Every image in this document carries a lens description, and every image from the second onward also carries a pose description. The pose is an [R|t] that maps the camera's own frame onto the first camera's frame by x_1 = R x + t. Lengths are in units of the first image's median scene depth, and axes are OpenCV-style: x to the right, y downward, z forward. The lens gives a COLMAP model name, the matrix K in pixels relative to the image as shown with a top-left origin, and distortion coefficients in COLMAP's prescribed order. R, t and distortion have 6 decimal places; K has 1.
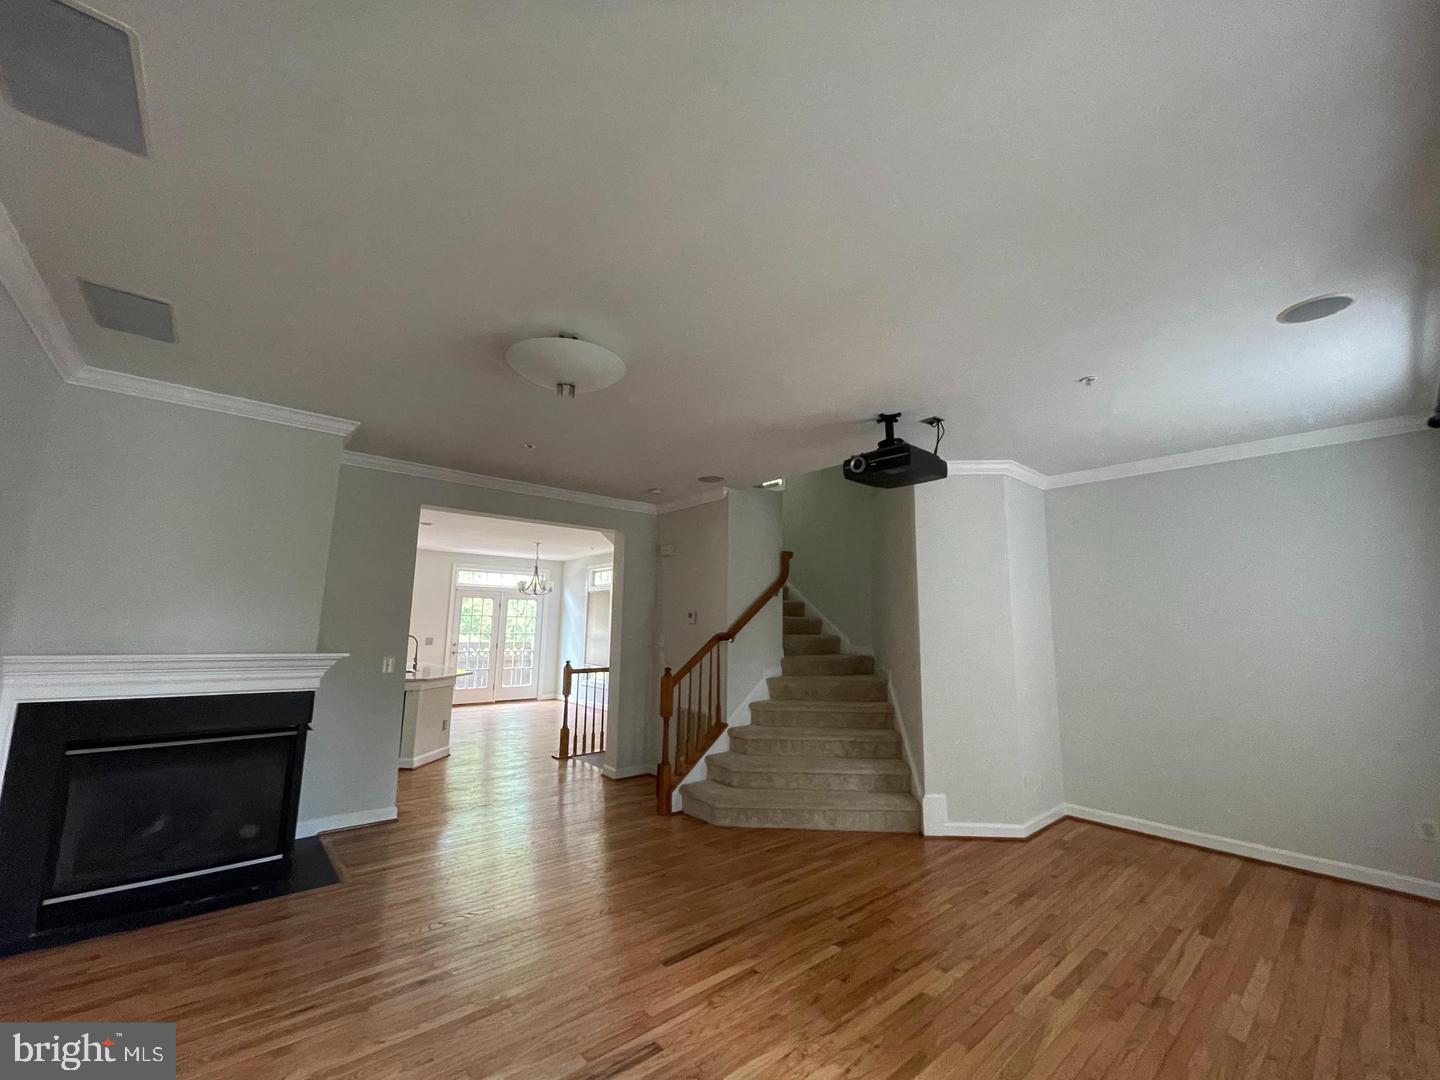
lens RADIAL K [[576.0, 0, 720.0], [0, 576.0, 540.0], [0, 0, 1]] dist [0.006907, 0.000007]
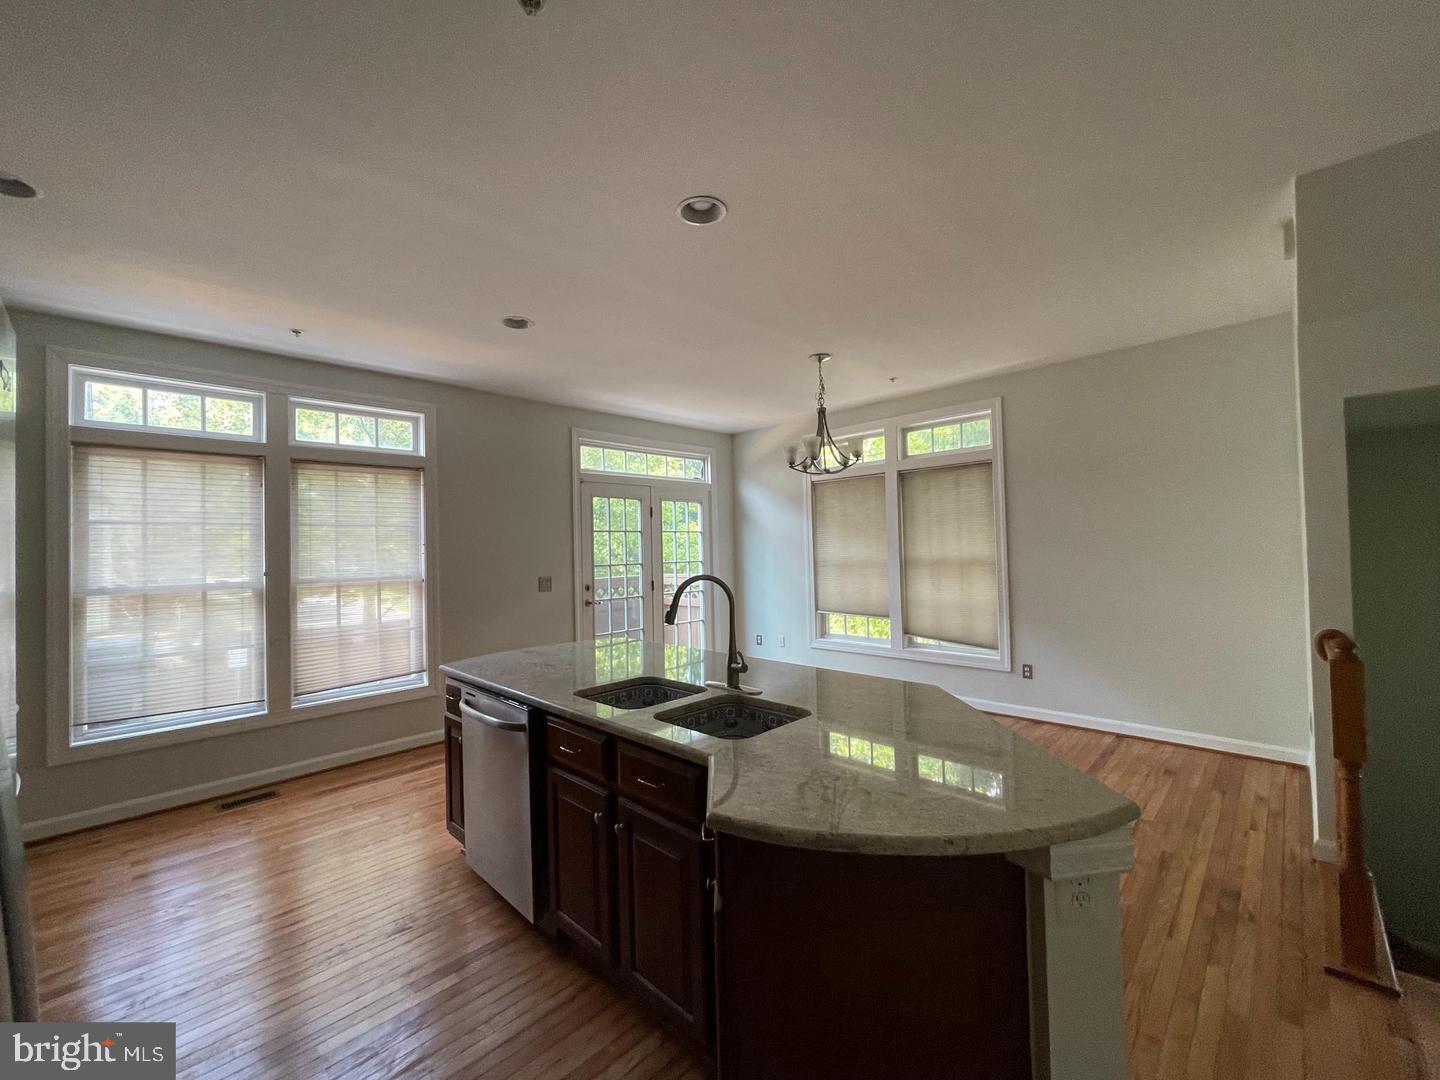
lens RADIAL K [[589.7, 0, 720.1], [0, 589.7, 535.6], [0, 0, 1]] dist [0.006045, -0.000374]
pose [[0.995083, -0.038280, 0.091344, -0.369276], [0.027075, 0.992295, 0.120899, 0.071370], [-0.095268, -0.117832, 0.988453, 0.451765]]
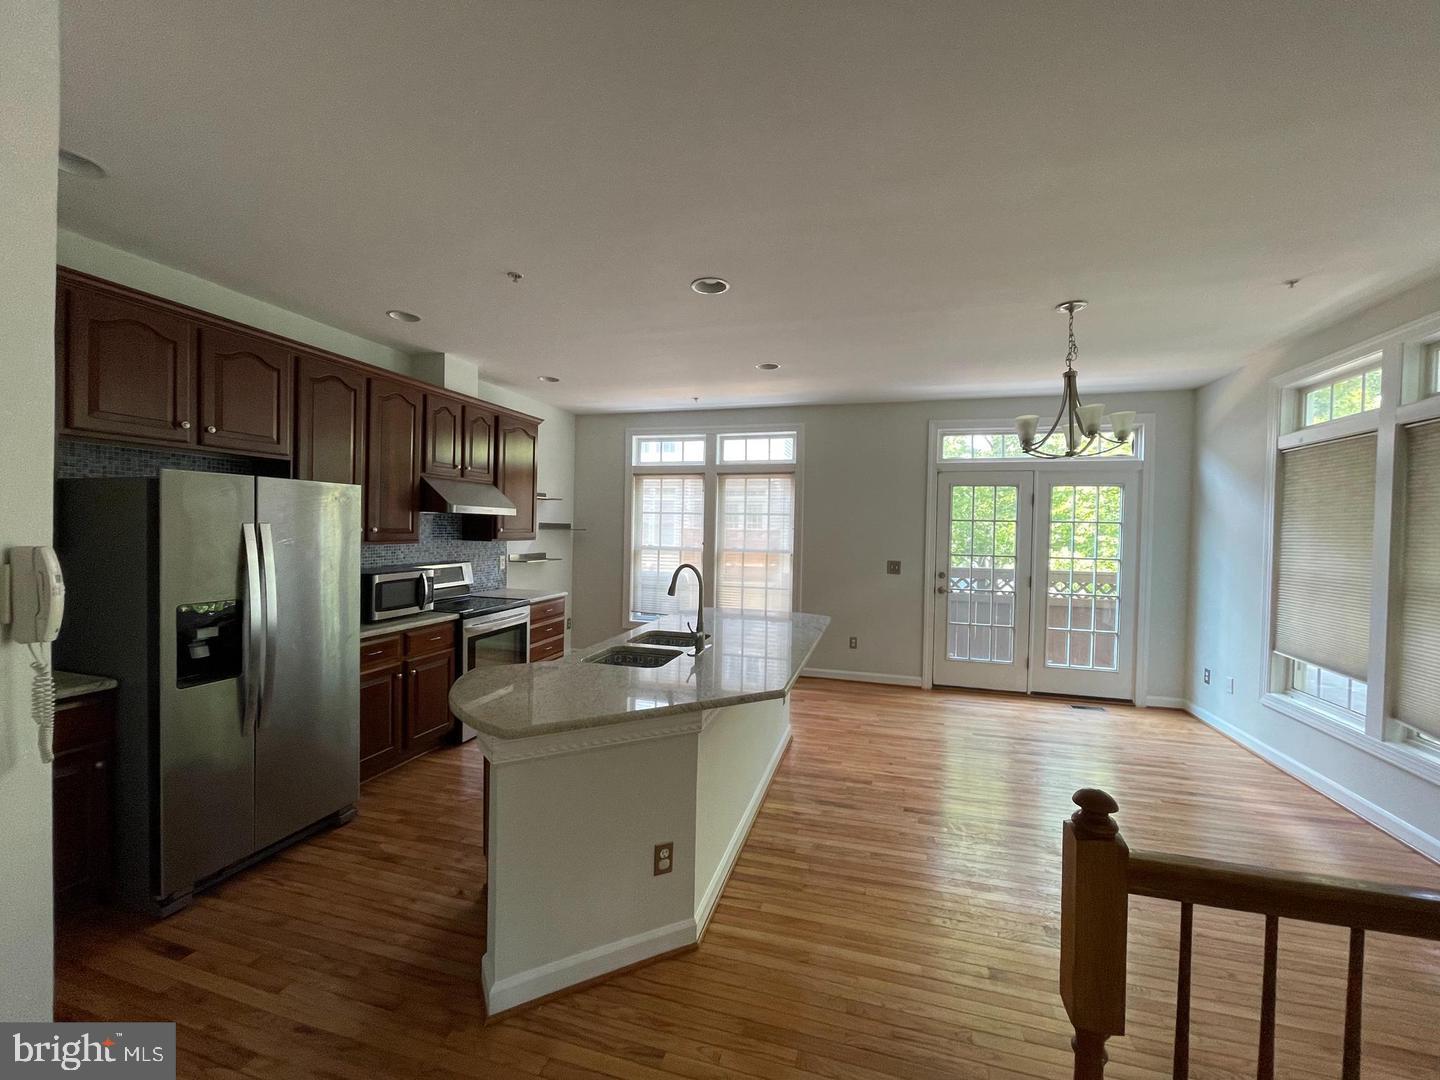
lens RADIAL K [[589.7, 0, 720.1], [0, 589.7, 535.6], [0, 0, 1]] dist [0.006045, -0.000374]
pose [[0.554613, 0.007479, -0.832075, -0.116486], [0.109010, 0.990689, 0.081565, 0.075278], [0.824937, -0.135941, 0.548633, 0.514324]]
